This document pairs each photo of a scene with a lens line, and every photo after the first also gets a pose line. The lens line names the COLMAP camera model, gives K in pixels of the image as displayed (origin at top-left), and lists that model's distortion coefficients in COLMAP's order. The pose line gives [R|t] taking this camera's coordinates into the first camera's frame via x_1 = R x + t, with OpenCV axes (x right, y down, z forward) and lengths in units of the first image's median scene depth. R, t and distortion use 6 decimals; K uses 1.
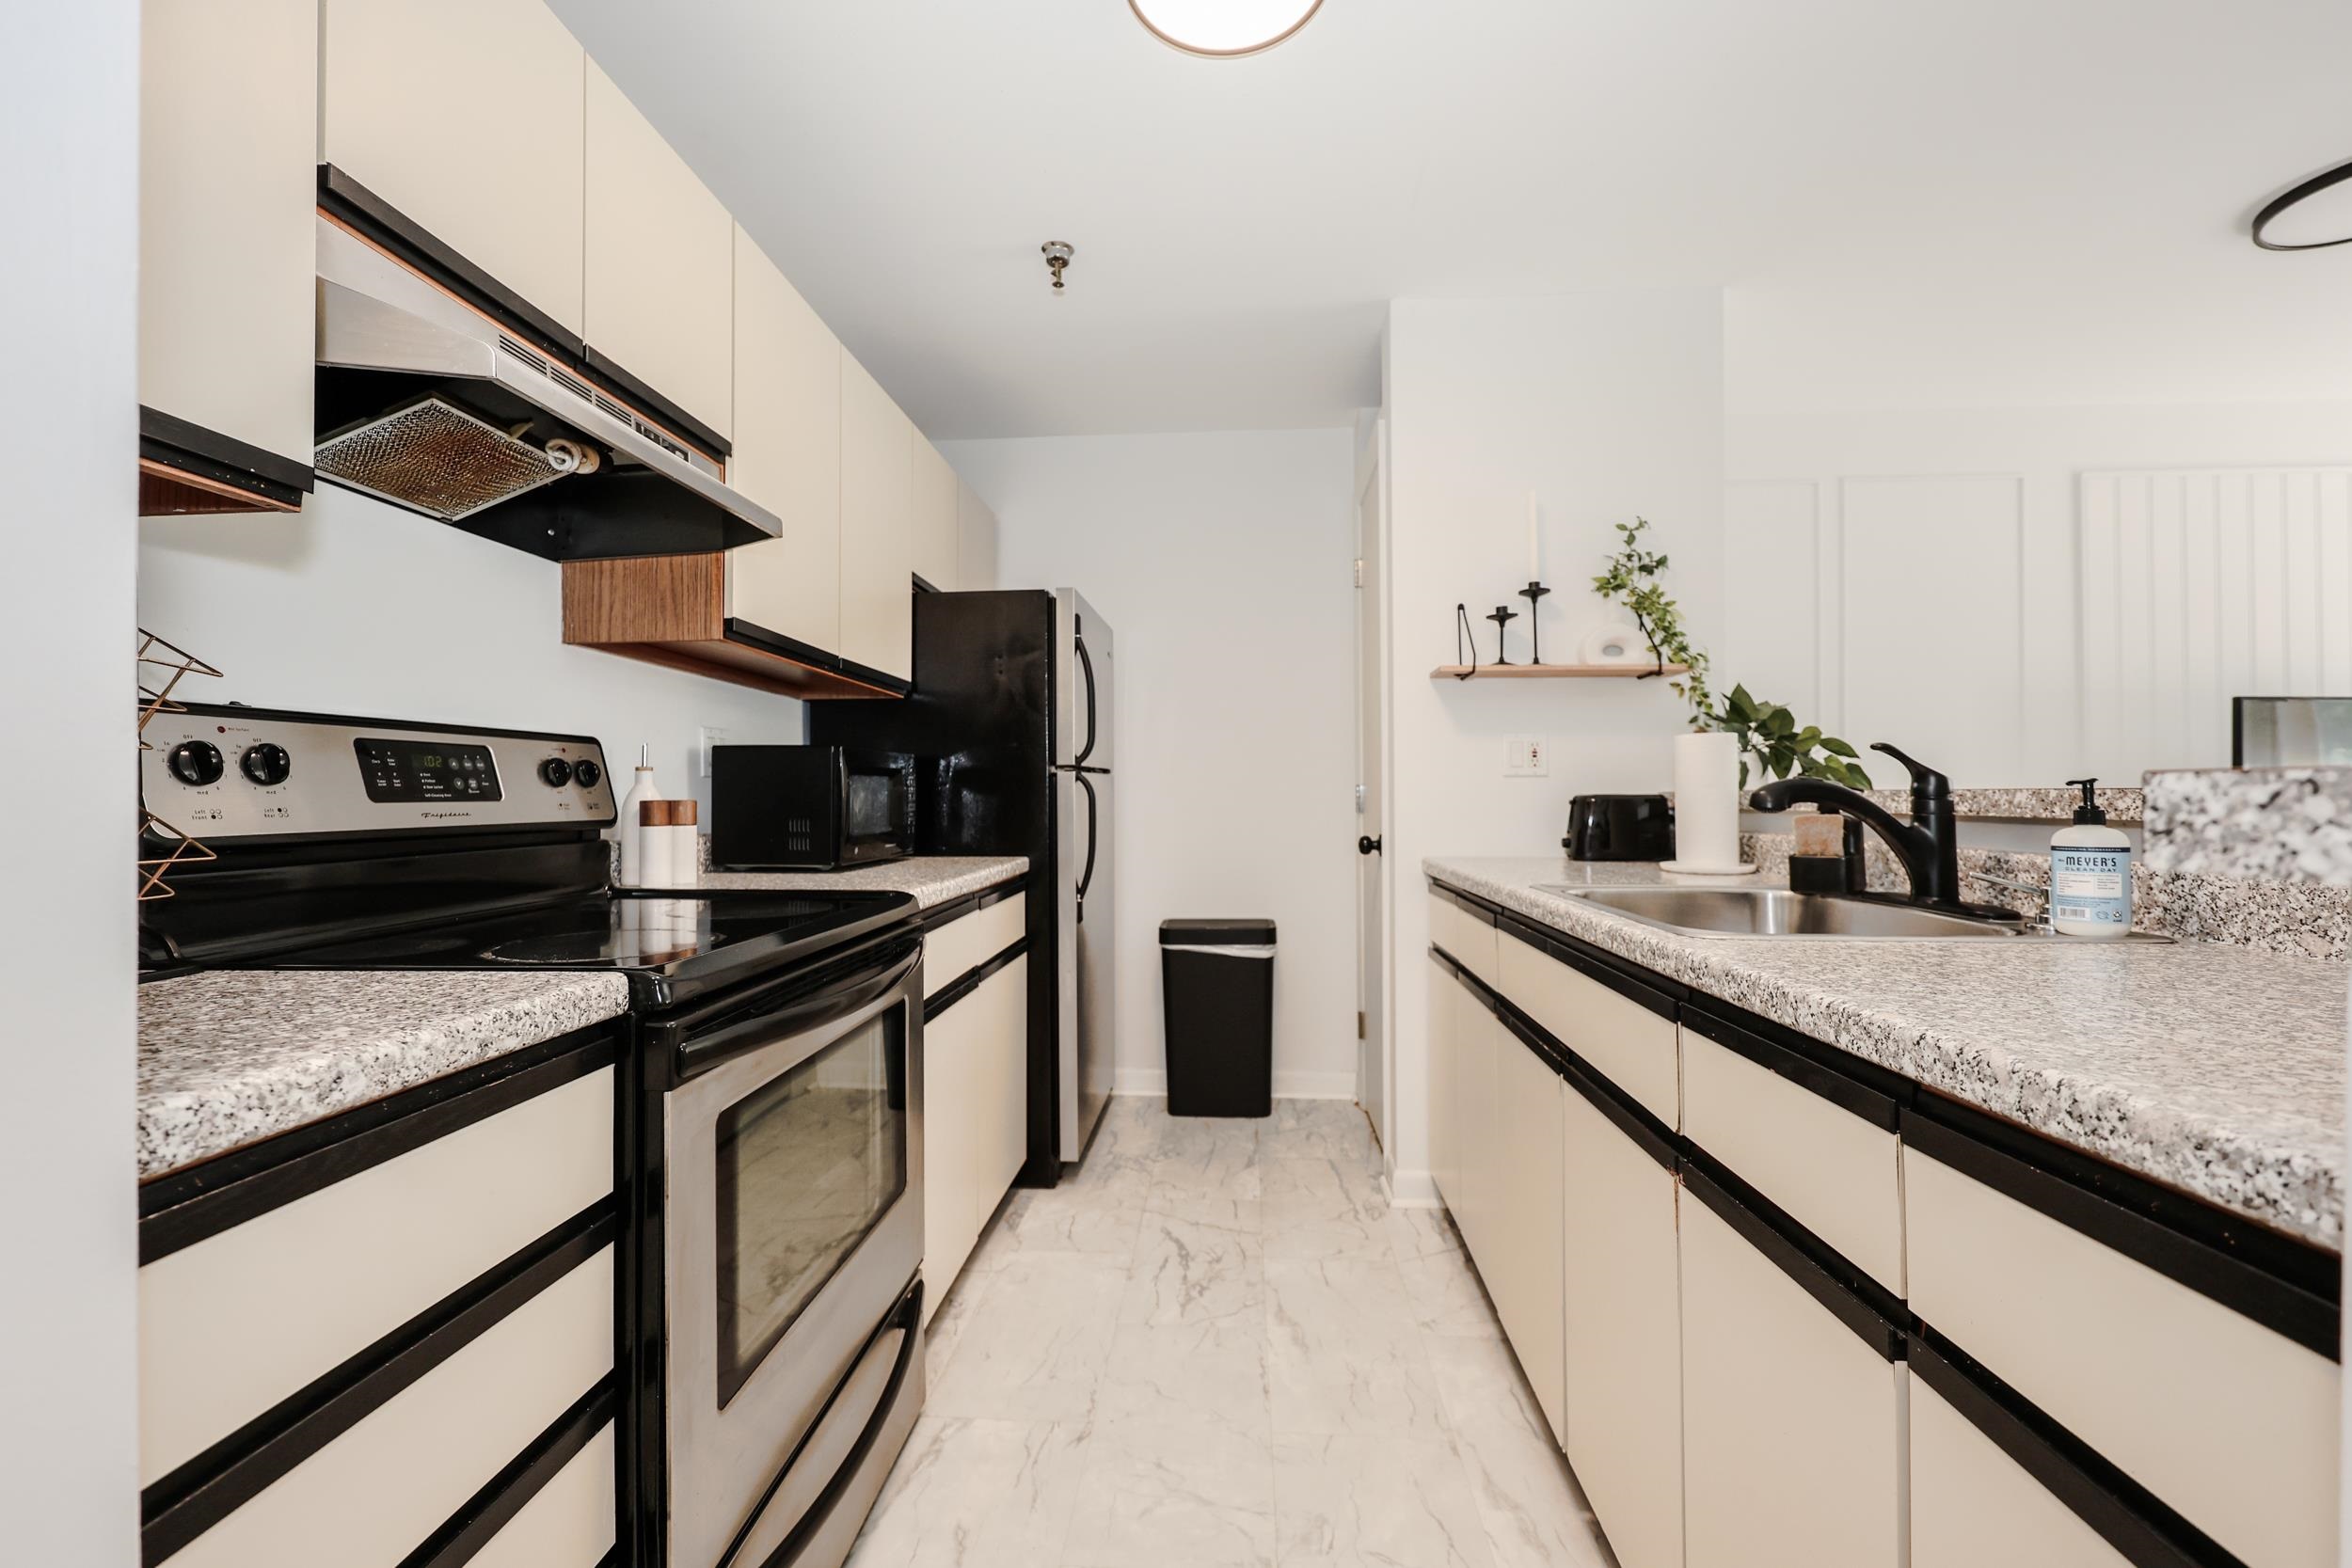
lens RADIAL K [[992.0, 0, 1161.7], [0, 992.0, 796.3], [0, 0, 1]] dist [-0.006934, 0.000088]
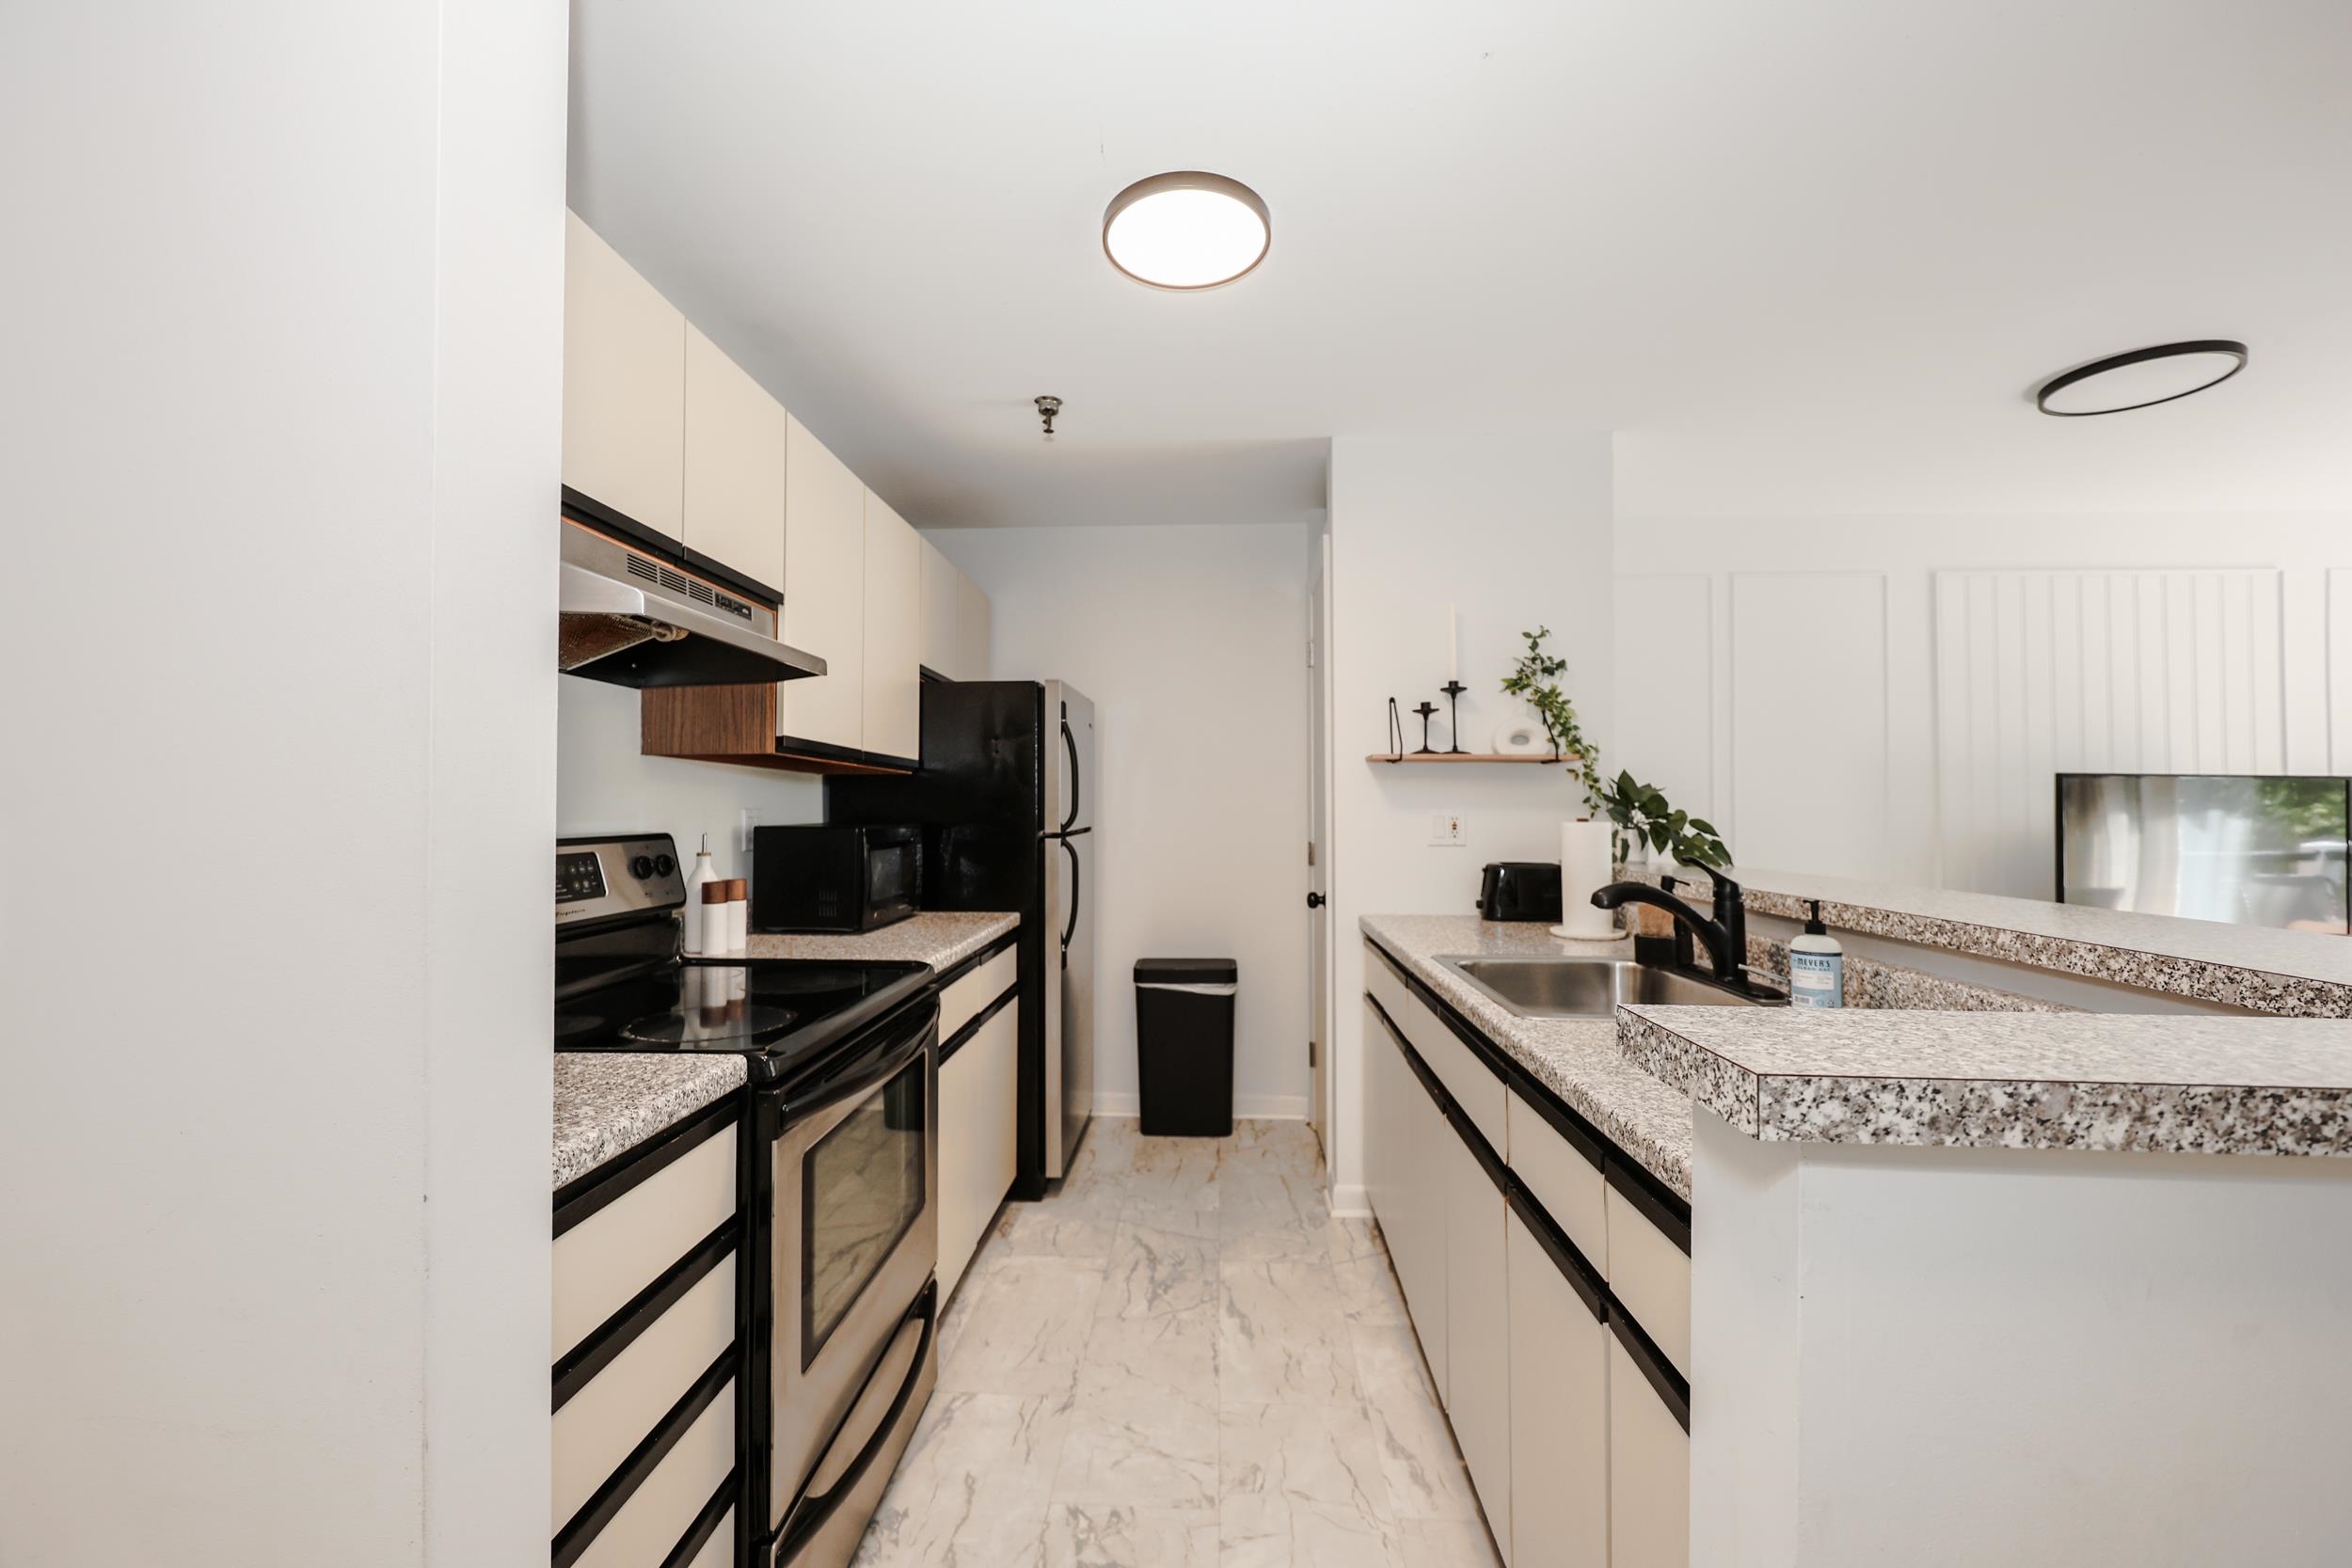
lens RADIAL K [[992.0, 0, 1160.8], [0, 992.0, 784.6], [0, 0, 1]] dist [-0.006934, 0.000088]
pose [[0.999804, 0.004148, 0.019356, 0.008272], [-0.003842, 0.999868, -0.015816, -0.085659], [-0.019419, 0.015738, 0.999688, -0.194027]]
